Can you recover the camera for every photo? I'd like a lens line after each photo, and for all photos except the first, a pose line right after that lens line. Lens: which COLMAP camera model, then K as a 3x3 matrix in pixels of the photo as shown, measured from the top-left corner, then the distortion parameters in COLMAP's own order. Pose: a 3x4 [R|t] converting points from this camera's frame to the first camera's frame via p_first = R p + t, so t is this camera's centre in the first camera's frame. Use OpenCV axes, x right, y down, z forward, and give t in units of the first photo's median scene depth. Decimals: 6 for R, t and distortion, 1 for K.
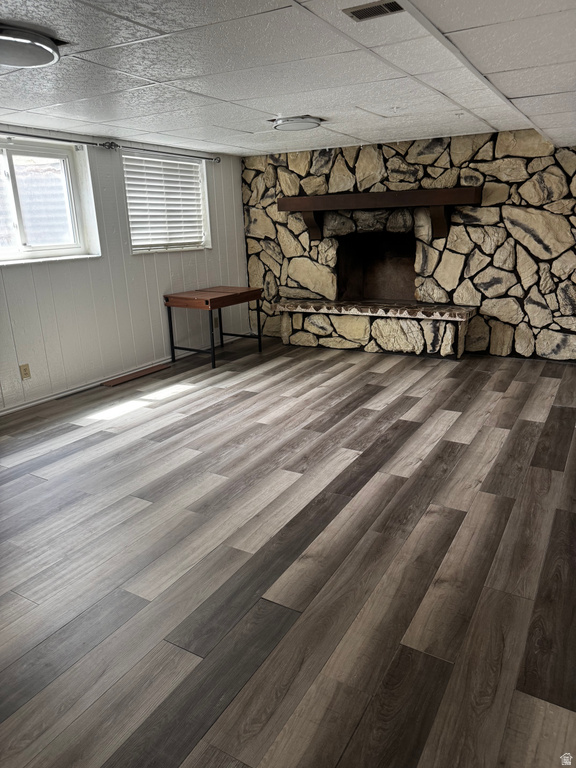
lens RADIAL K [[536.3, 0, 287.5], [0, 536.3, 393.0], [0, 0, 1]] dist [0.115822, -0.220100]
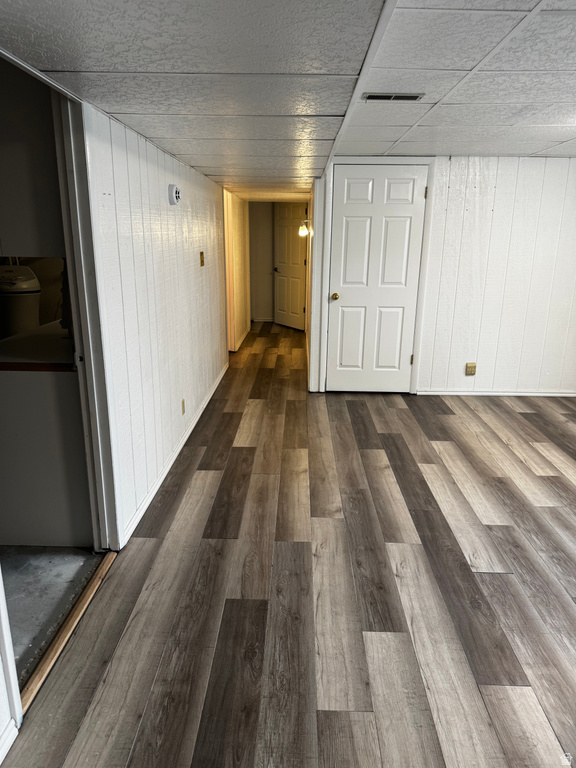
lens RADIAL K [[536.3, 0, 287.5], [0, 536.3, 393.0], [0, 0, 1]] dist [0.115822, -0.220100]
pose [[-0.874290, 0.154857, -0.460040, 0.581523], [-0.131111, 0.837180, 0.530980, -0.396349], [0.467362, 0.524547, -0.711634, 1.127368]]
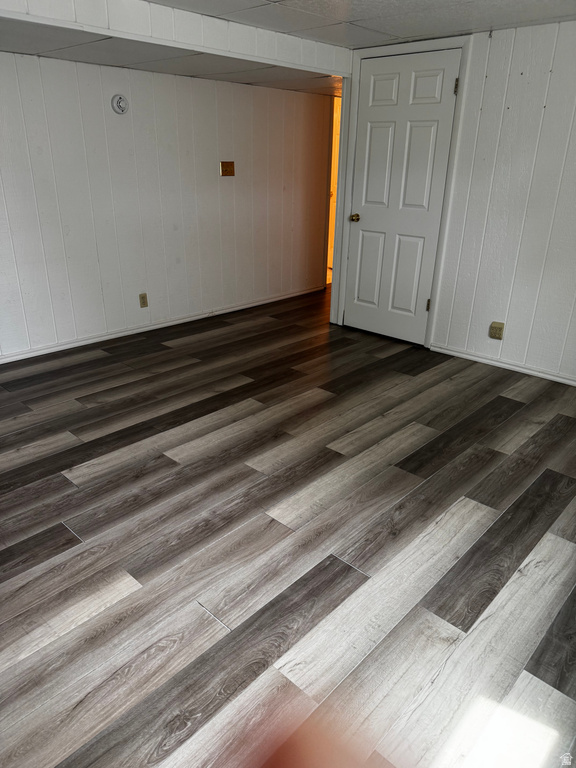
lens RADIAL K [[536.3, 0, 287.5], [0, 536.3, 393.0], [0, 0, 1]] dist [0.115822, -0.220100]
pose [[-0.975986, -0.075756, 0.204237, -0.279349], [0.076222, 0.759544, 0.645975, -0.389686], [-0.204063, 0.646030, -0.735529, 1.254599]]
